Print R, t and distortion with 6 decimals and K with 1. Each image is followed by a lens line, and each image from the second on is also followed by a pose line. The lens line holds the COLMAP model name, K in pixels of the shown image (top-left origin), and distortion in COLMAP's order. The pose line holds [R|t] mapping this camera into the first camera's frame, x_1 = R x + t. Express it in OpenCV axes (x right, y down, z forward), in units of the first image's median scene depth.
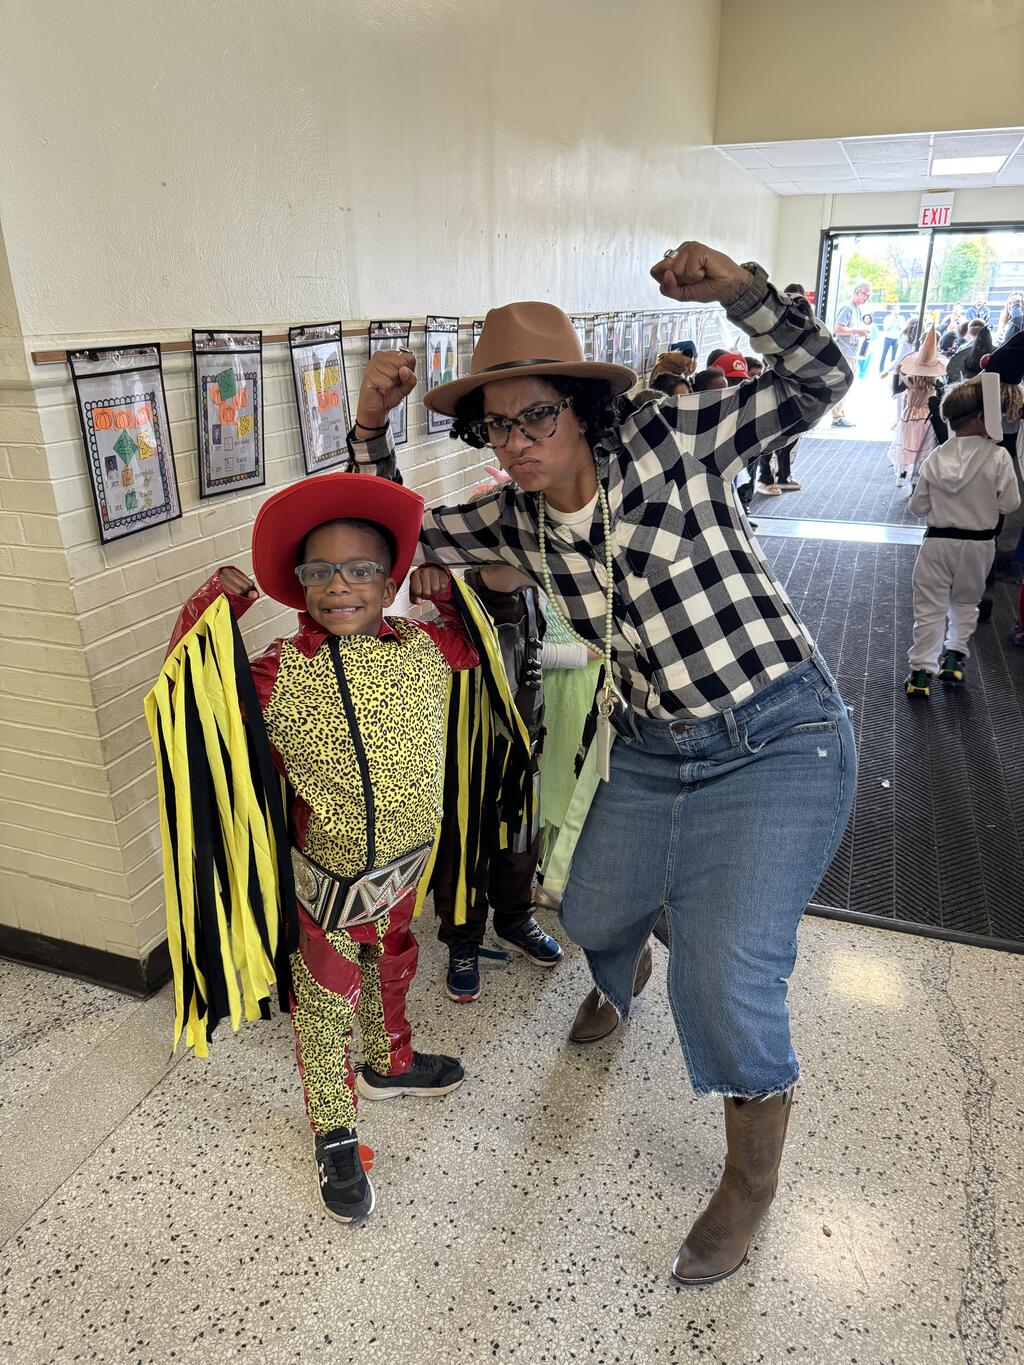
lens RADIAL K [[985.9, 0, 517.8], [0, 985.9, 687.8], [0, 0, 1]] dist [0.012416, -0.018782]
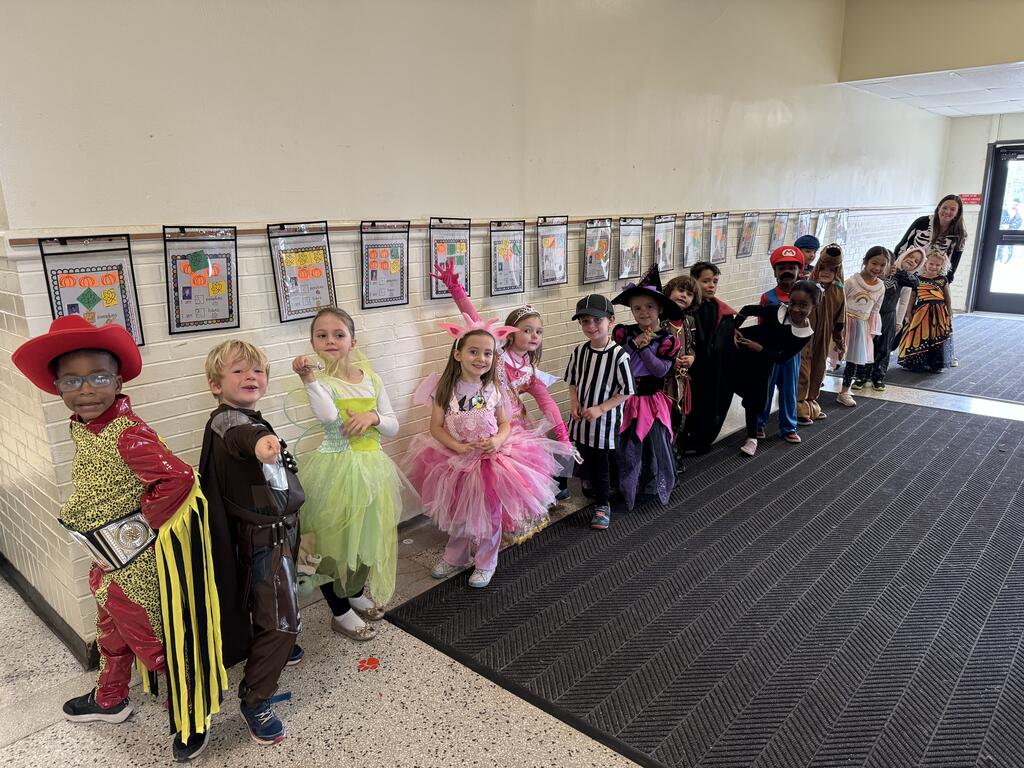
lens RADIAL K [[739.6, 0, 512.0], [0, 739.6, 384.0], [0, 0, 1]] dist [0.012416, -0.018782]
pose [[0.929372, 0.108784, -0.352753, 0.569729], [-0.149911, 0.984469, -0.091364, -0.093199], [0.337335, 0.137793, 0.931245, 0.141550]]
